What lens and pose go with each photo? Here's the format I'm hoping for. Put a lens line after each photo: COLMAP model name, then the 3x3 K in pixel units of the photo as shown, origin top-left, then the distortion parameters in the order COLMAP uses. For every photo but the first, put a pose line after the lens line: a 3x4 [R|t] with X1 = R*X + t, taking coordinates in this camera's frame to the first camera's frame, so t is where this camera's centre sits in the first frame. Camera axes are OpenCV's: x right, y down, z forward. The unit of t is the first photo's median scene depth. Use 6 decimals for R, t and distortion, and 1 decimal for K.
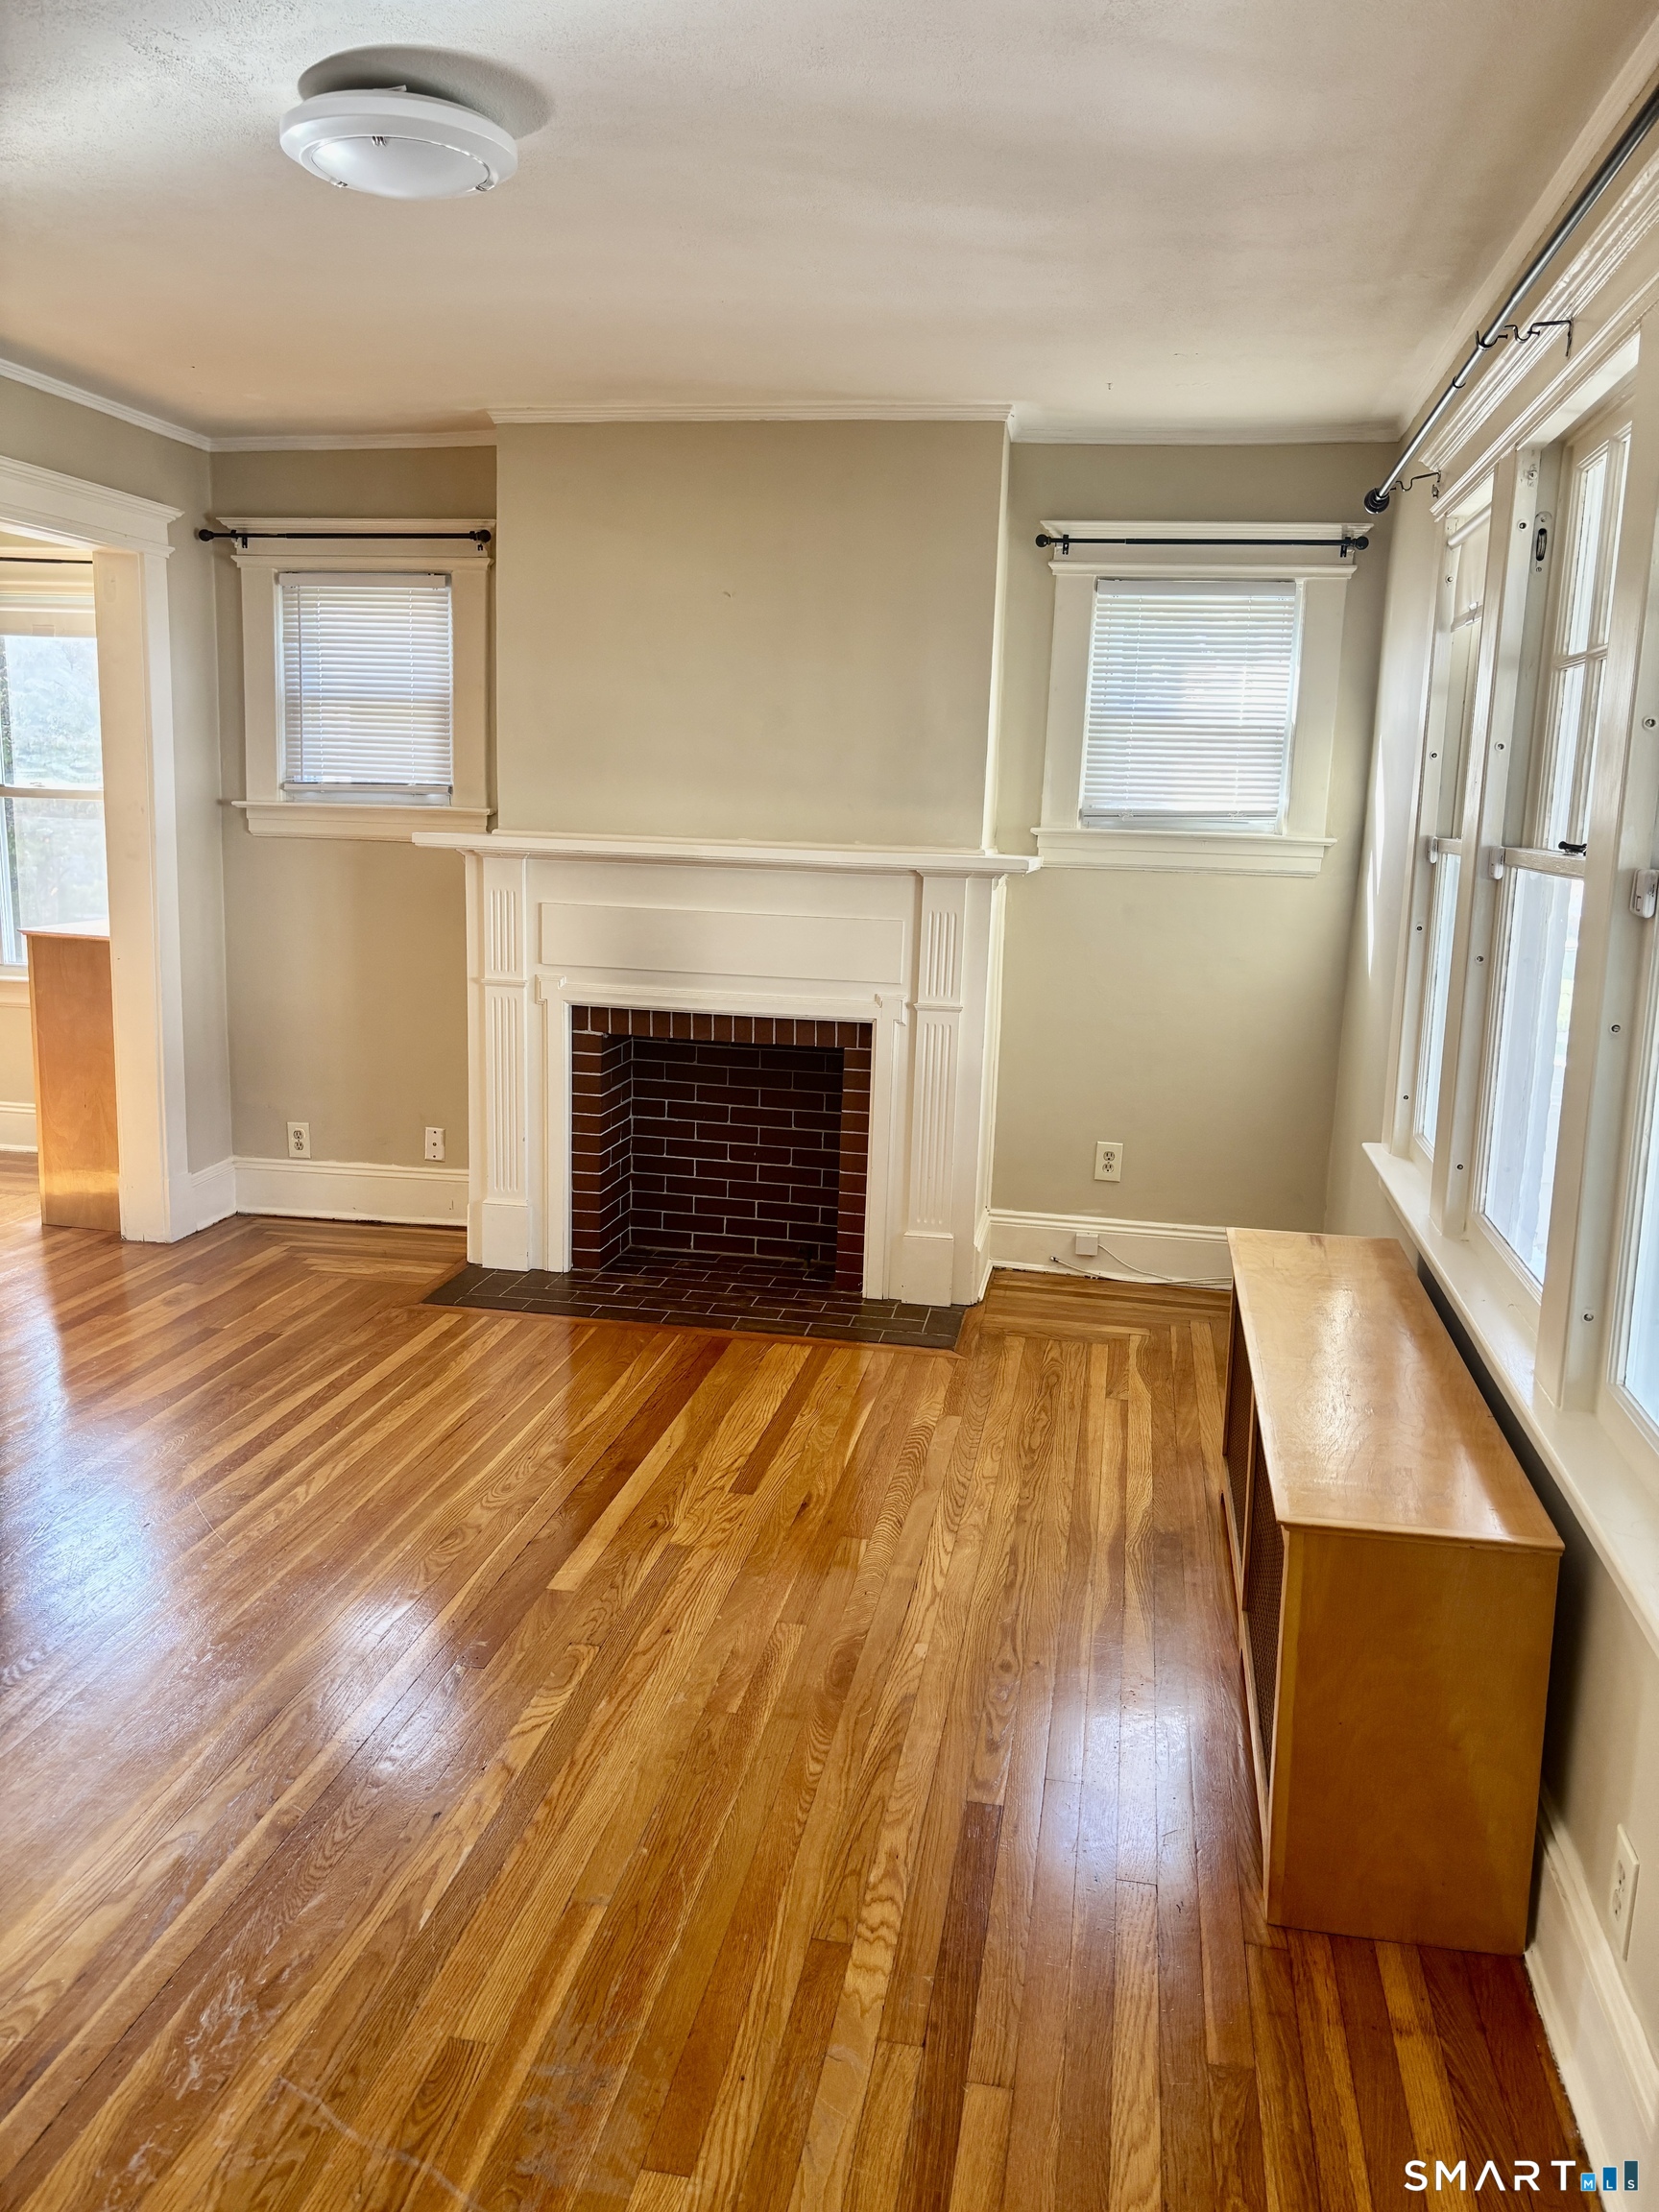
lens RADIAL K [[1662.2, 0, 828.1], [0, 1662.2, 1107.5], [0, 0, 1]] dist [0.048340, -0.057318]
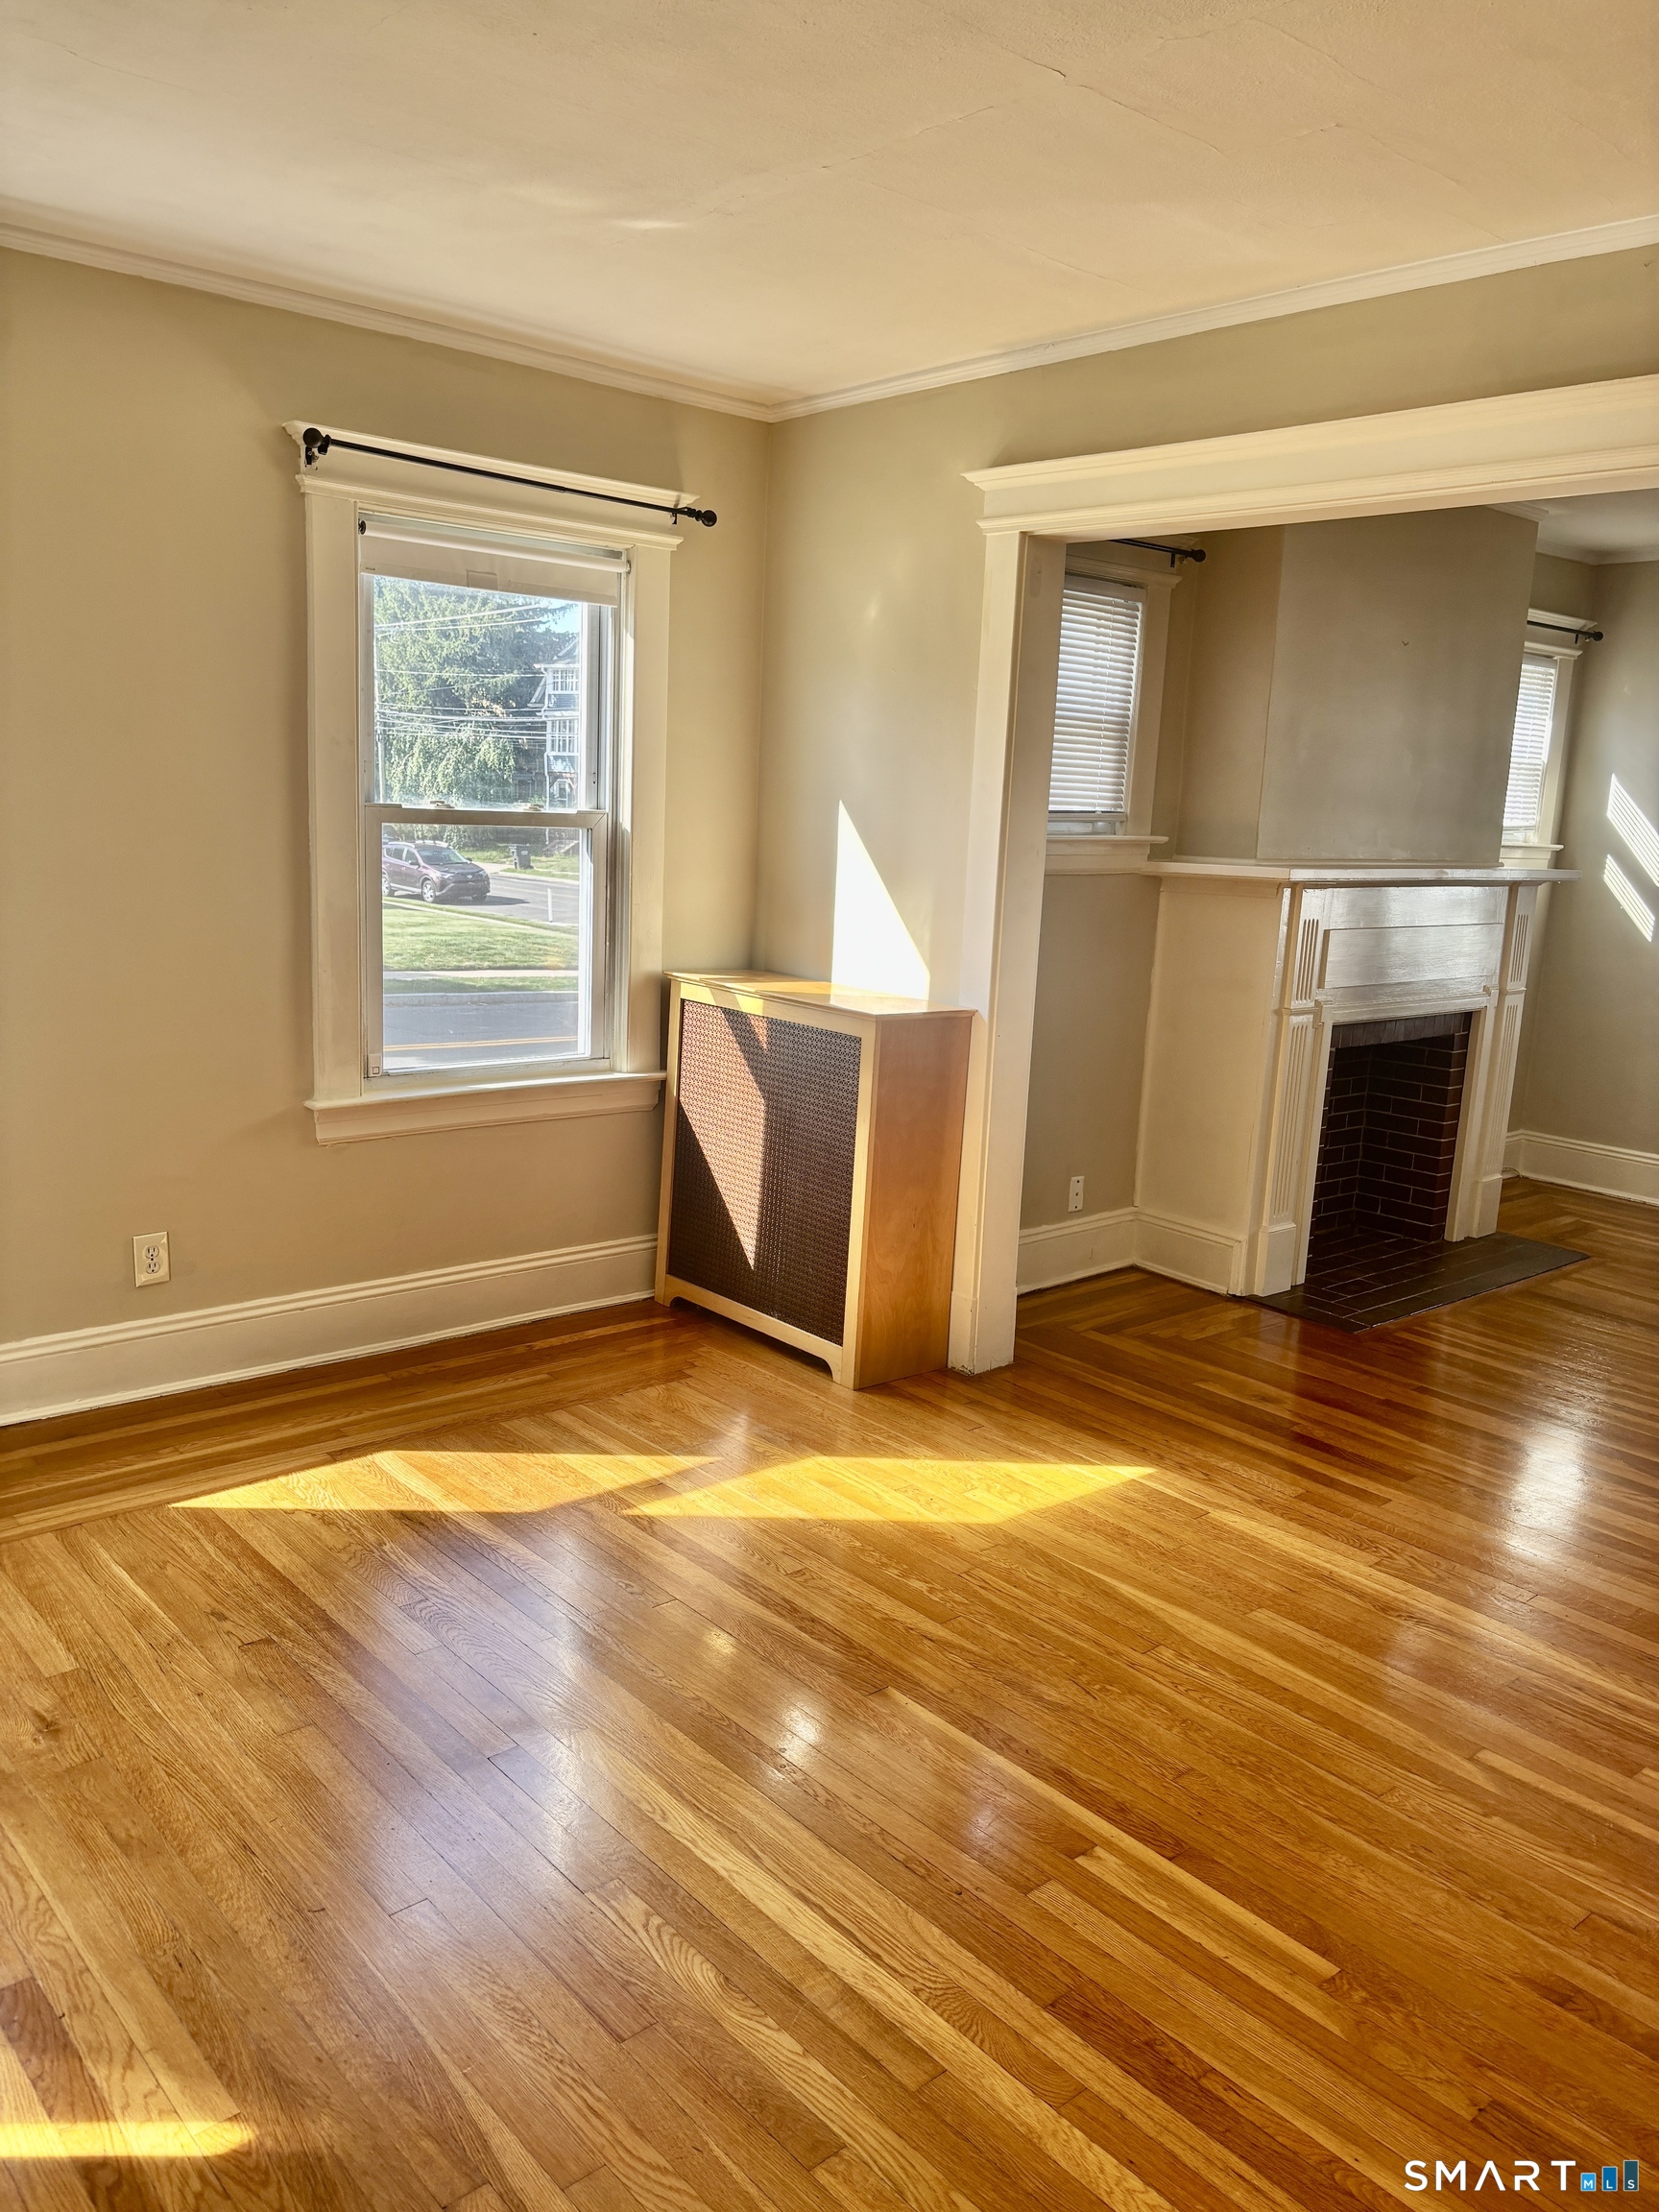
lens RADIAL K [[1667.6, 0, 819.1], [0, 1667.6, 1096.7], [0, 0, 1]] dist [0.038321, -0.036431]
pose [[0.624888, -0.143575, 0.767399, -1.187774], [0.120903, 0.988883, 0.086562, -0.149619], [-0.771296, 0.038689, 0.635299, 0.589733]]
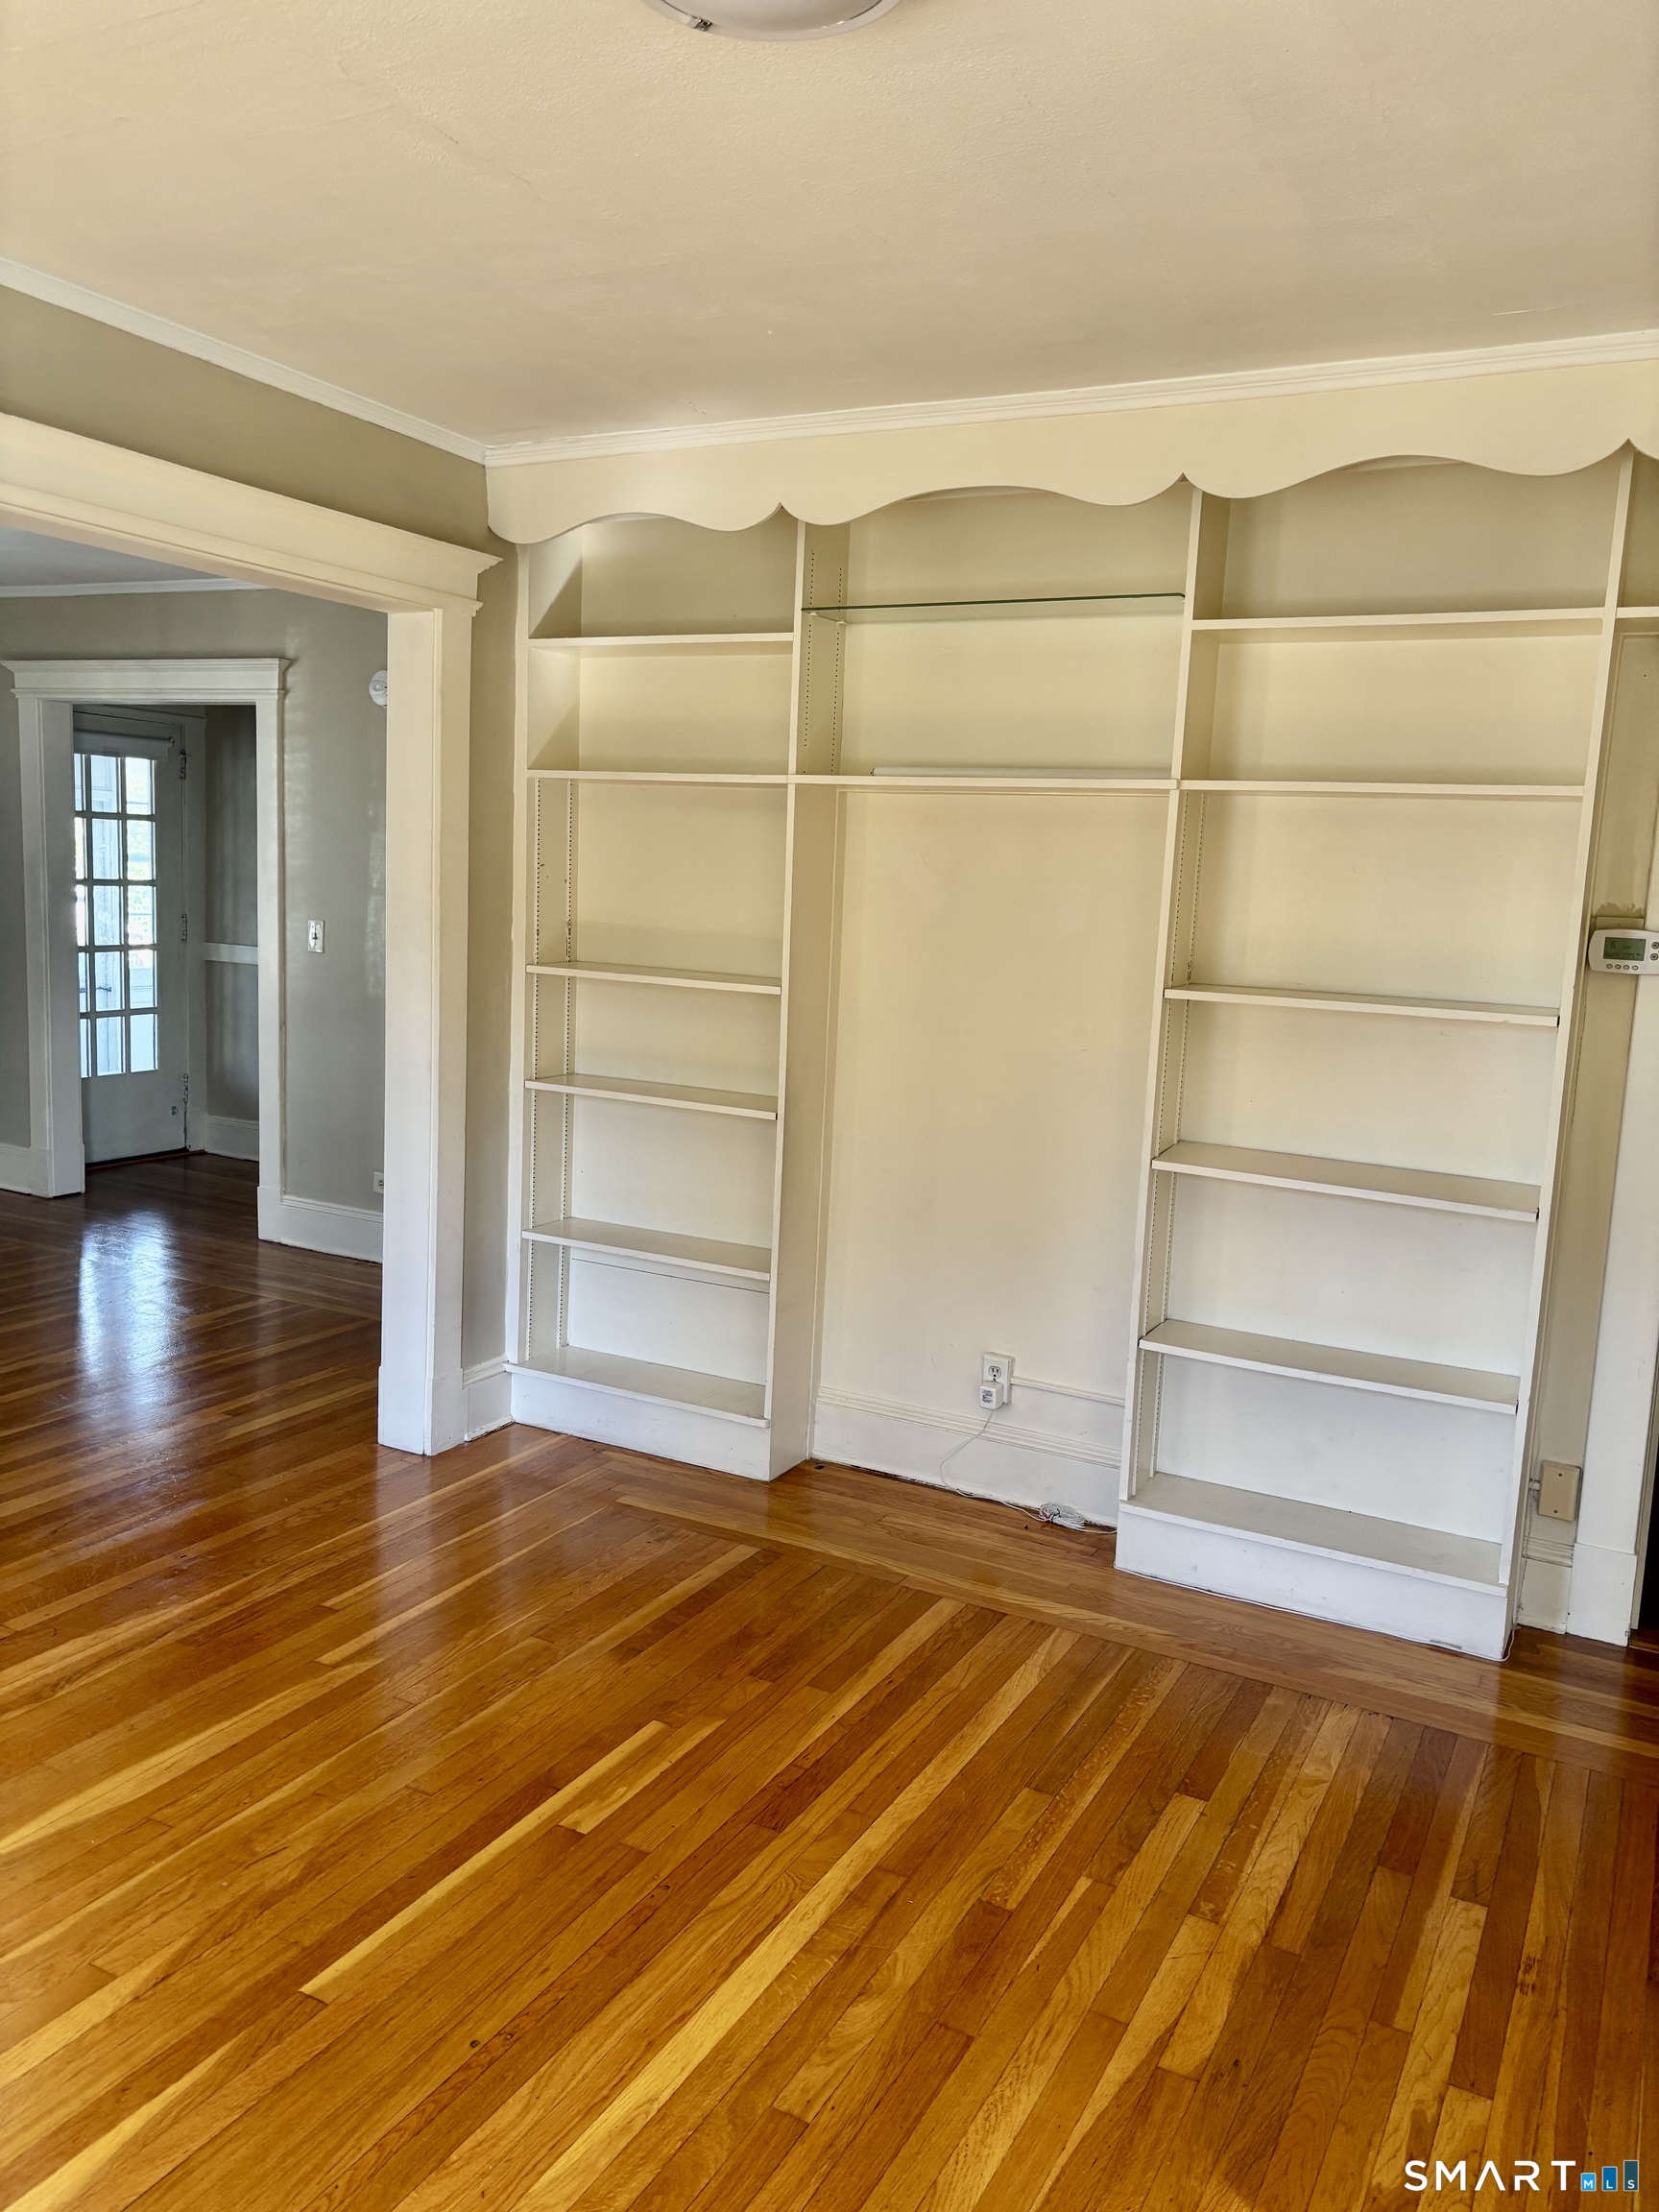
lens RADIAL K [[1676.3, 0, 817.8], [0, 1676.3, 1097.4], [0, 0, 1]] dist [0.064572, -0.072410]
pose [[-0.950541, -0.114516, 0.288718, -0.996883], [-0.018545, 0.948818, 0.315279, -0.277567], [-0.310045, 0.294332, -0.904014, 1.258449]]
